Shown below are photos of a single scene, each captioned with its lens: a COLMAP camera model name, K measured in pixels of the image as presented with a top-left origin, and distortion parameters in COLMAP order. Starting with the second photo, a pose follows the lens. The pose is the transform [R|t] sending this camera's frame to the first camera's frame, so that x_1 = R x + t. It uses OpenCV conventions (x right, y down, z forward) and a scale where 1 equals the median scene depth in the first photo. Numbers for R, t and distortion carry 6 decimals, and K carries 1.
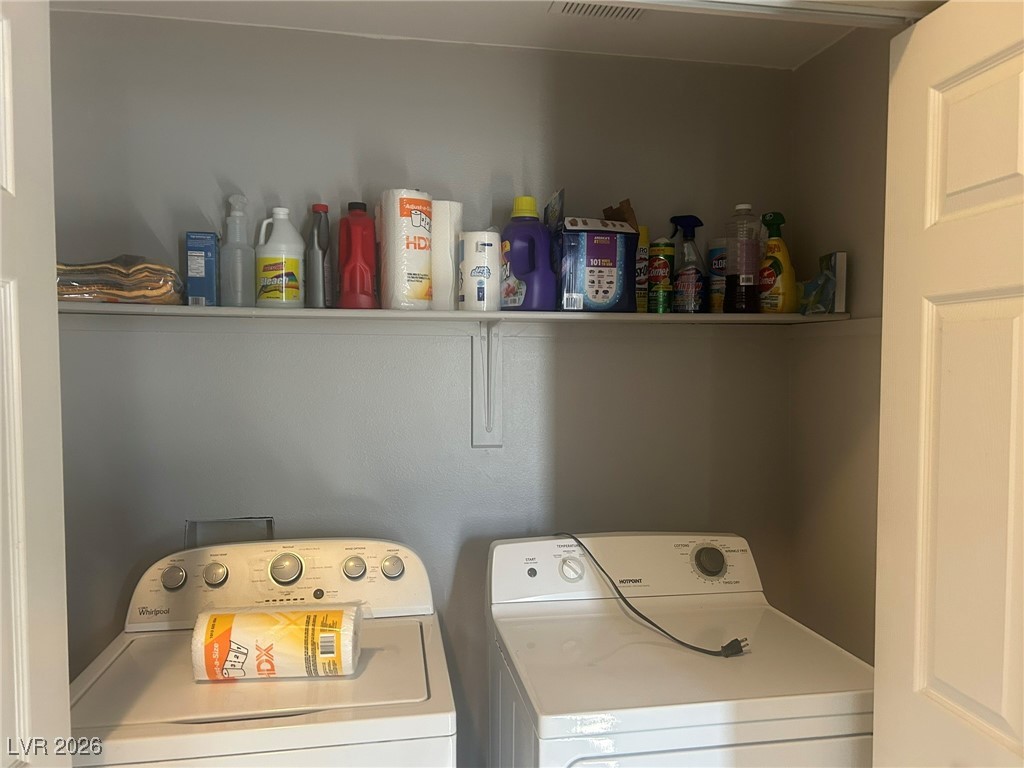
lens RADIAL K [[778.4, 0, 518.1], [0, 778.4, 388.7], [0, 0, 1]] dist [0.055054, -0.063868]
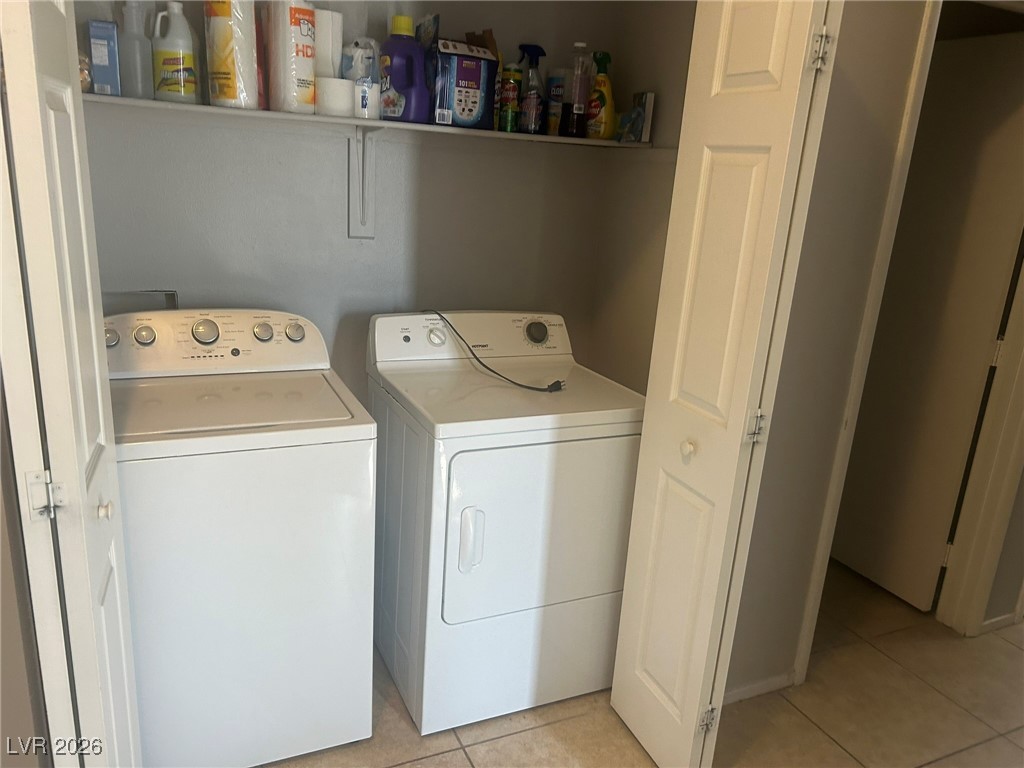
lens RADIAL K [[778.4, 0, 513.9], [0, 778.4, 394.5], [0, 0, 1]] dist [0.055054, -0.063868]
pose [[0.965977, -0.011927, 0.258354, -0.140868], [-0.055049, 0.966563, 0.250451, -0.006823], [-0.252702, -0.256152, 0.933021, -0.262928]]
